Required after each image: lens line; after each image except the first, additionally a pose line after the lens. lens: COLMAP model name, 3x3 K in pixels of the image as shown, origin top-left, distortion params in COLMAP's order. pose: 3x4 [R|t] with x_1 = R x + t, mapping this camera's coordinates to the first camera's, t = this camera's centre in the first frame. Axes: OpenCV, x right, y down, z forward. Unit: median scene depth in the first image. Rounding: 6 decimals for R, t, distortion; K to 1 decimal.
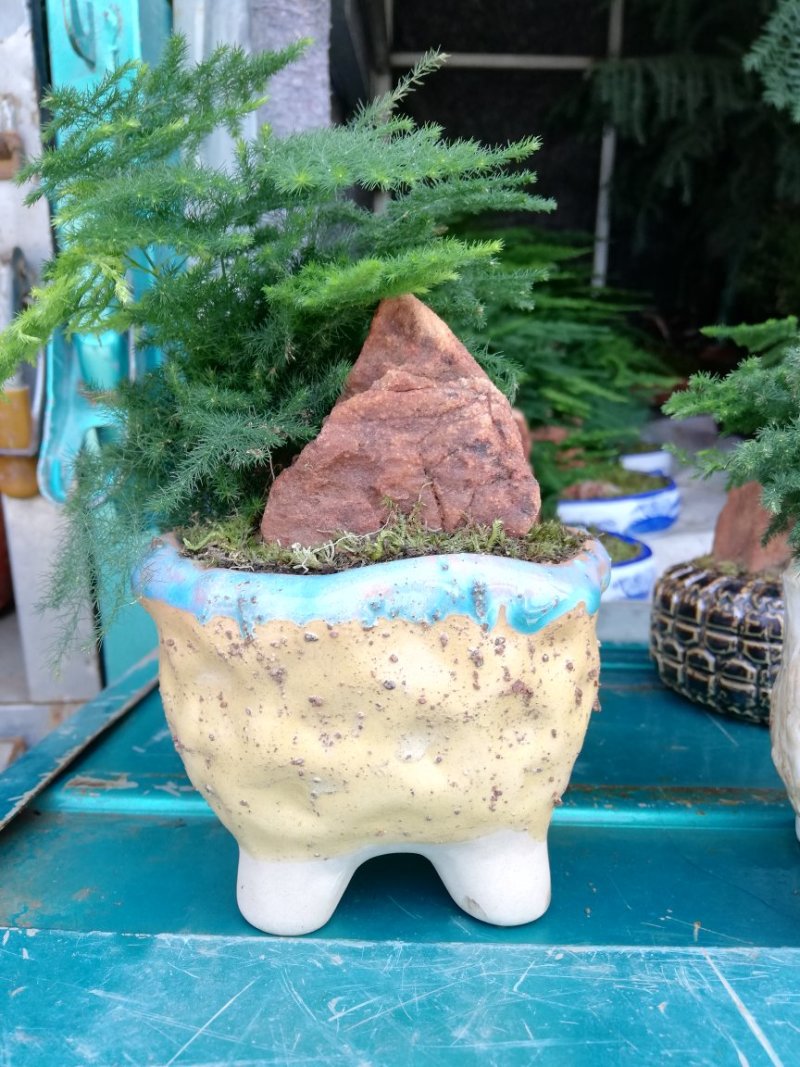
lens RADIAL K [[726.9, 0, 400.0], [0, 726.9, 533.5], [0, 0, 1]] dist [0.033296, -0.043499]
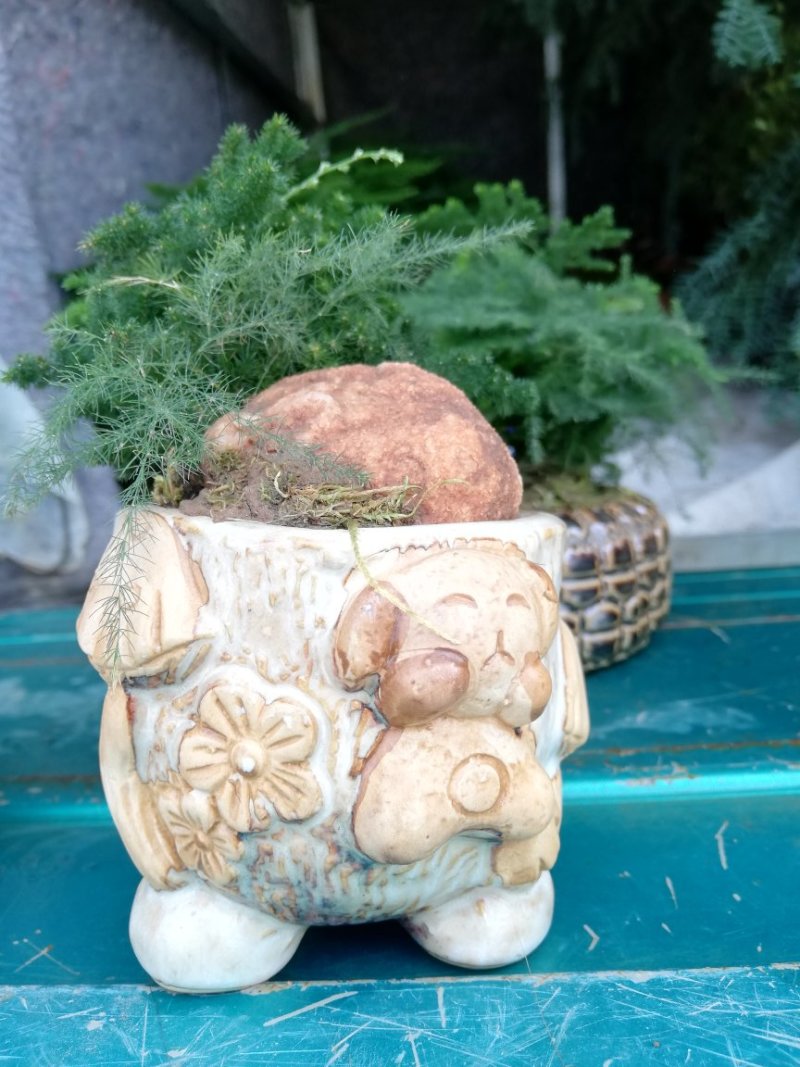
lens RADIAL K [[726.9, 0, 400.0], [0, 726.9, 533.5], [0, 0, 1]] dist [0.033296, -0.043499]
pose [[0.993200, -0.091762, -0.071649, 0.940392], [0.095652, 0.994009, 0.052888, 0.067763], [0.066366, -0.059382, 0.996027, 0.246868]]
